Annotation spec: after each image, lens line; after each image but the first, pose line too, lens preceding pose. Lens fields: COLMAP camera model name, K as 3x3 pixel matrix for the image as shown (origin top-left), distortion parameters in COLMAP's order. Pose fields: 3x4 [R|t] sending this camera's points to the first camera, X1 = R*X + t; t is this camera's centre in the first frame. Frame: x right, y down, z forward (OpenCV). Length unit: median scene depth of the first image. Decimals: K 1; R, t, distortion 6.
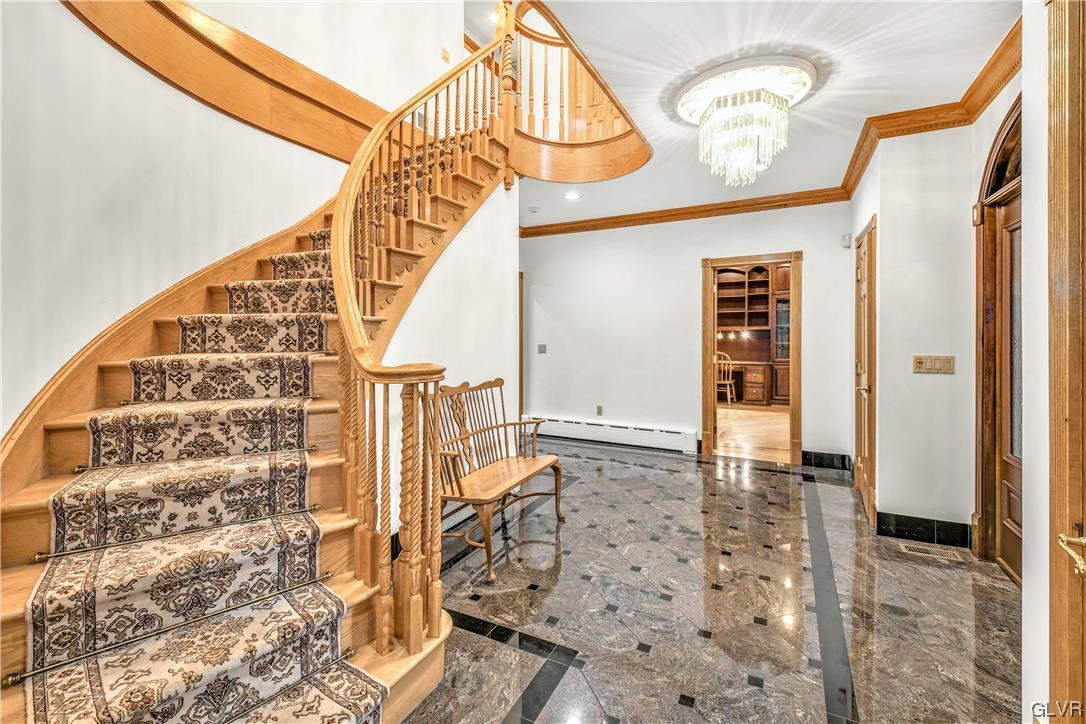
lens RADIAL K [[472.8, 0, 536.9], [0, 472.8, 344.2], [0, 0, 1]] dist [0.016464, -0.000623]
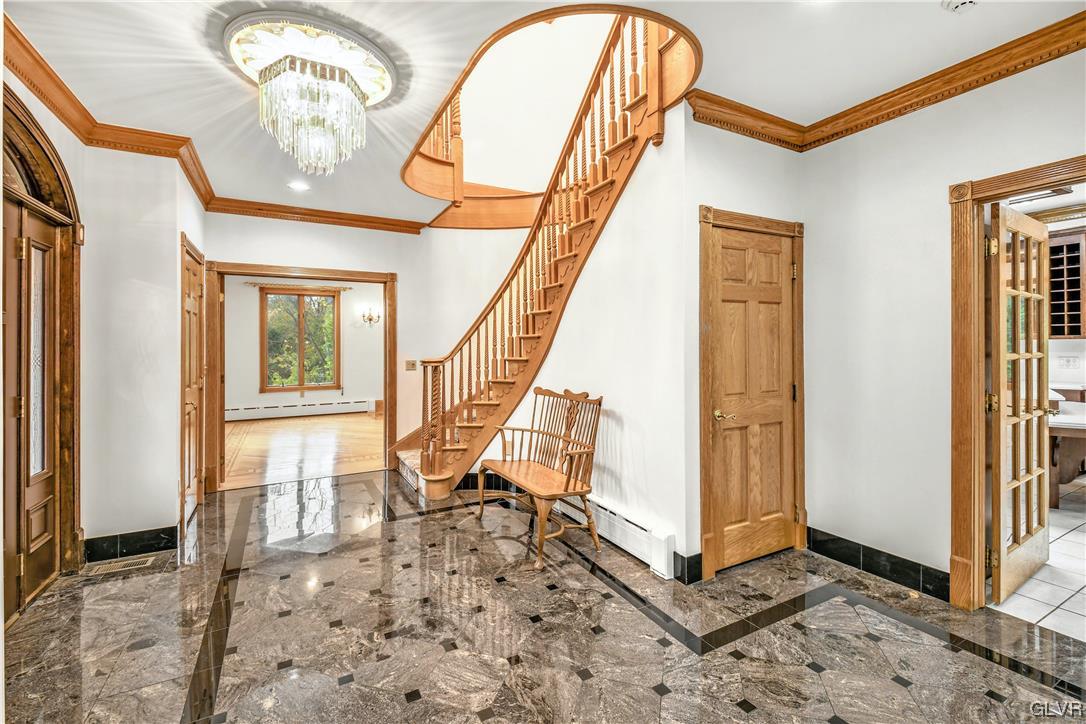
lens RADIAL K [[472.8, 0, 537.3], [0, 472.8, 338.6], [0, 0, 1]] dist [0.016464, -0.000623]
pose [[-0.562191, -0.003192, -0.827002, 0.736446], [-0.017467, 0.999815, 0.008016, -0.040823], [0.826823, 0.018952, -0.562142, 1.454217]]
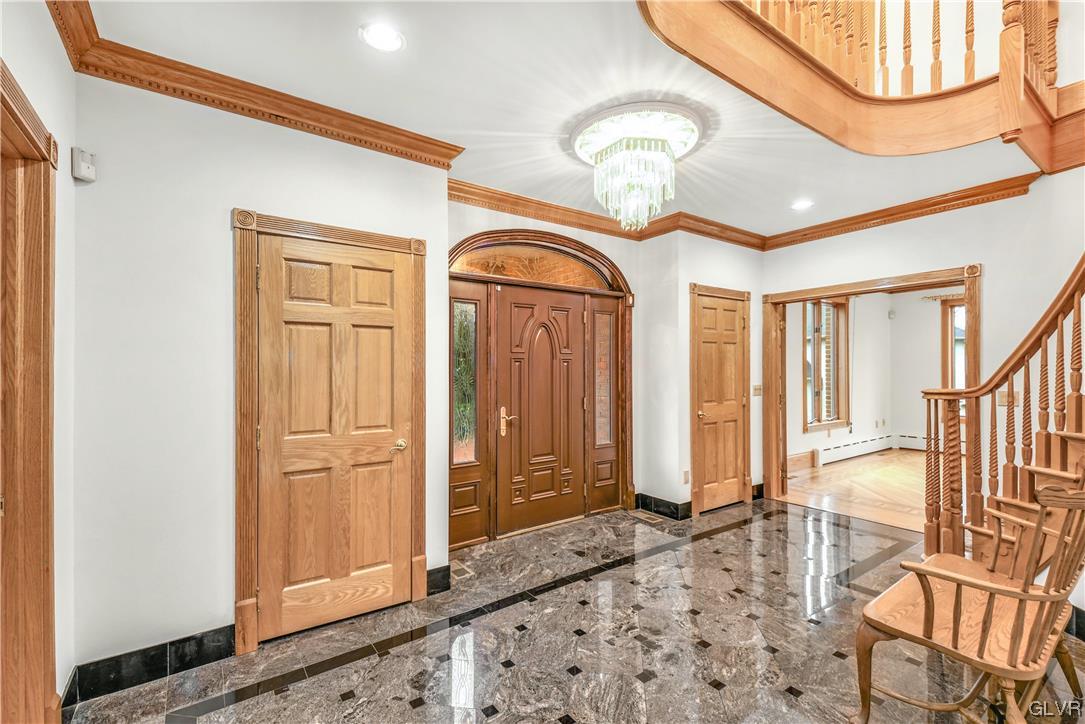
lens RADIAL K [[472.3, 0, 540.4], [0, 472.3, 365.1], [0, 0, 1]] dist [0.016464, -0.000623]
pose [[-0.893772, 0.017123, 0.448195, 0.121937], [0.024253, 0.999654, 0.010173, -0.040118], [-0.447866, 0.019963, -0.893878, 1.613542]]
